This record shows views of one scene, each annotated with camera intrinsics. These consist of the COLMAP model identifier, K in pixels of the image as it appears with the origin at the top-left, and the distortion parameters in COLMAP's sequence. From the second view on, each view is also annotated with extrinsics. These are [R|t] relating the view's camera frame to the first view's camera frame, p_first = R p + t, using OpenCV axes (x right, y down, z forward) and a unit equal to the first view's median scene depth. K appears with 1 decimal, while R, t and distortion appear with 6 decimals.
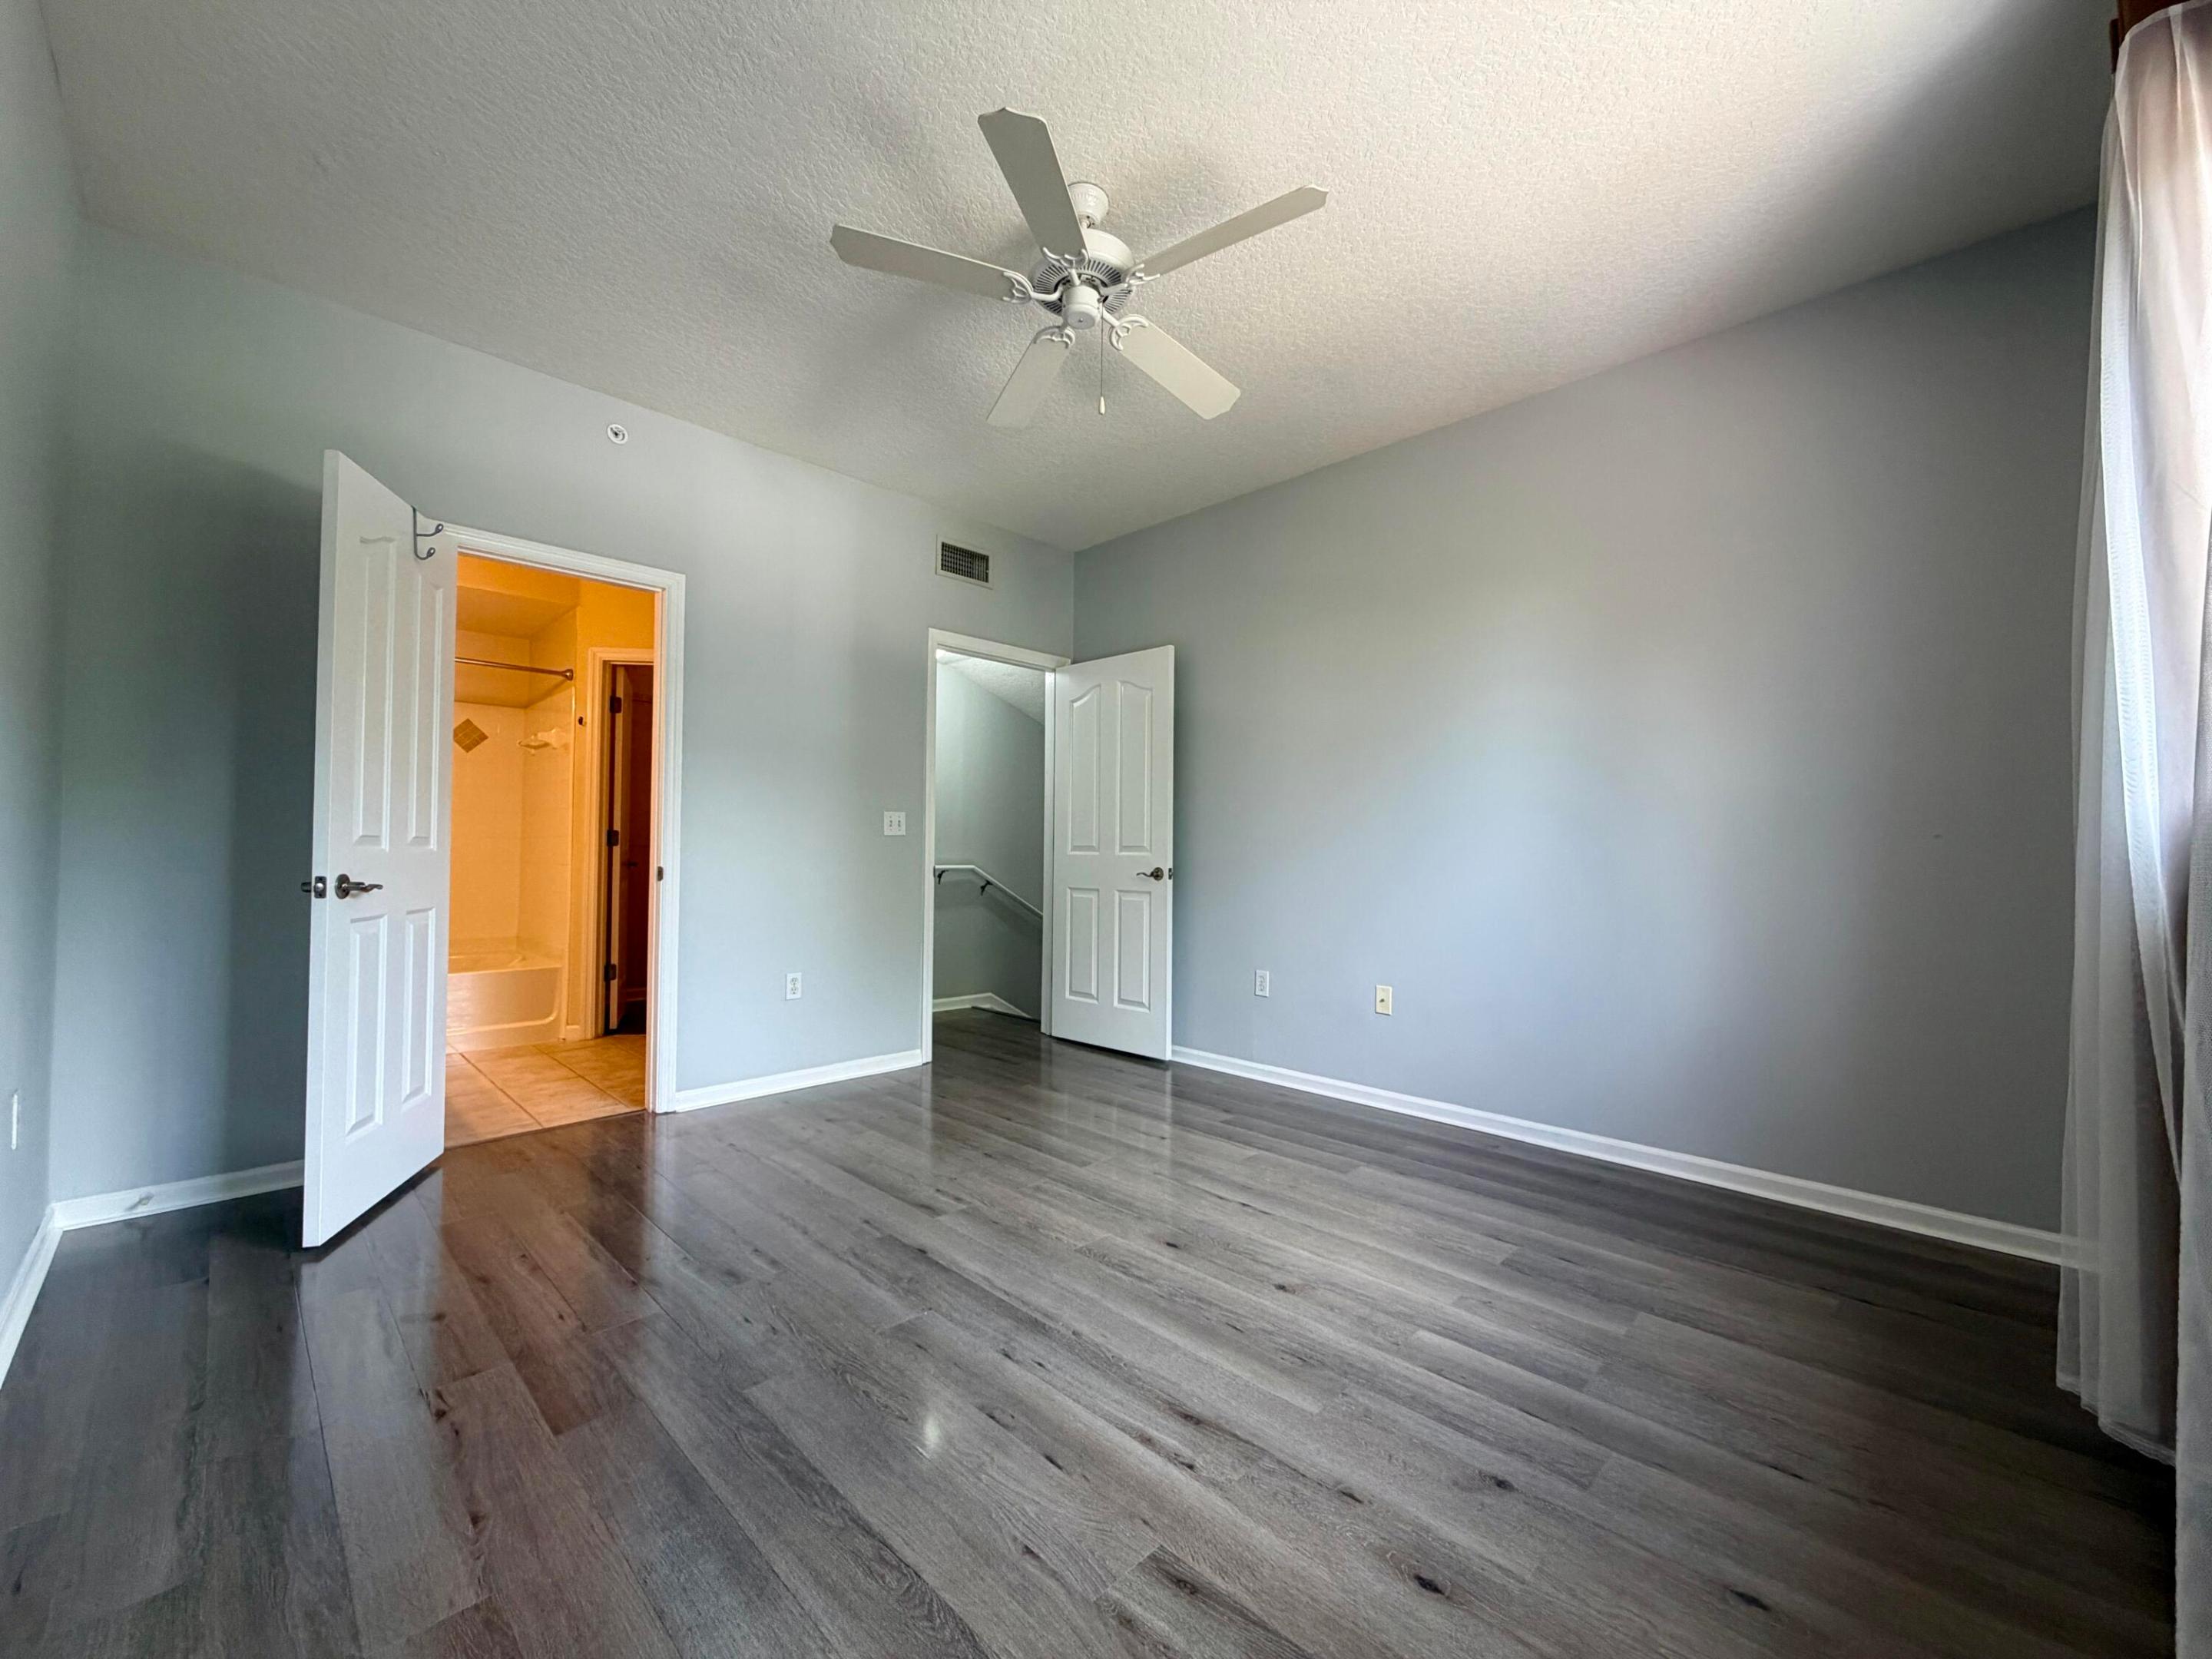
lens RADIAL K [[905.1, 0, 1106.0], [0, 905.1, 829.5], [0, 0, 1]] dist [0.001236, 0.000276]
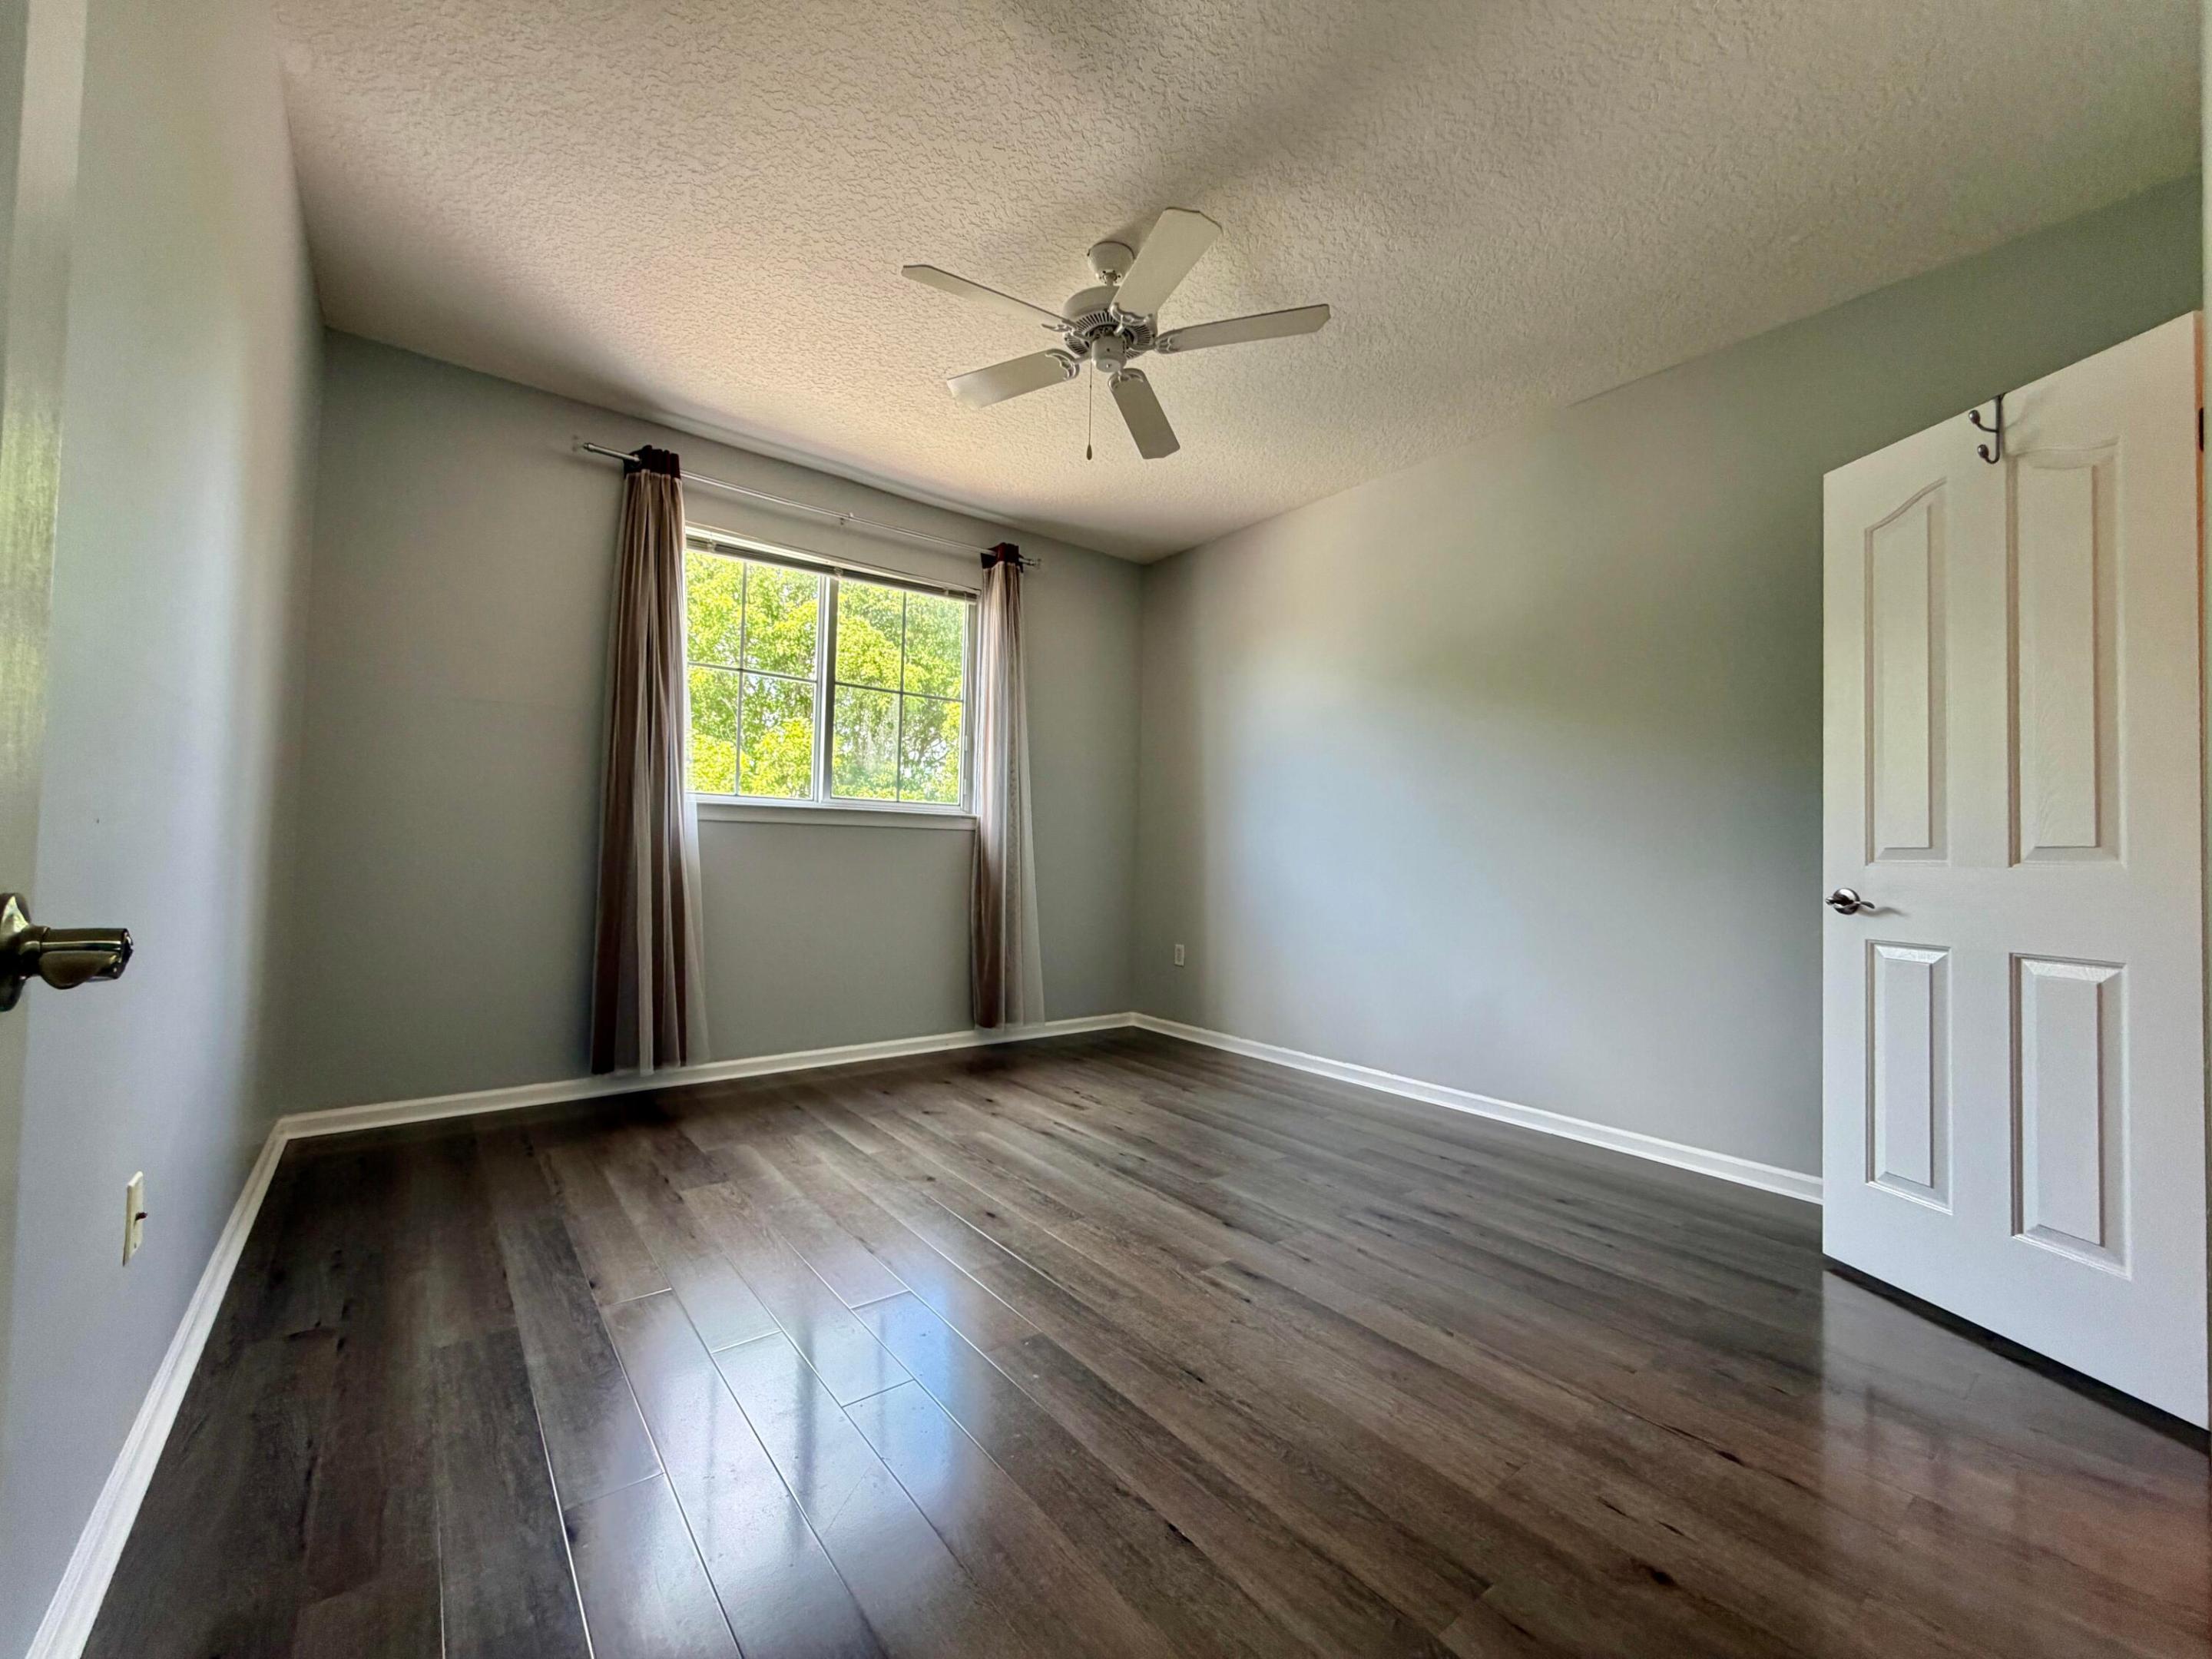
lens RADIAL K [[905.1, 0, 1106.0], [0, 905.1, 829.5], [0, 0, 1]] dist [0.001236, 0.000276]
pose [[-0.992518, -0.027849, 0.118879, -0.182106], [-0.034165, 0.998092, -0.051426, 0.069153], [-0.117220, -0.055103, -0.991576, 2.181685]]
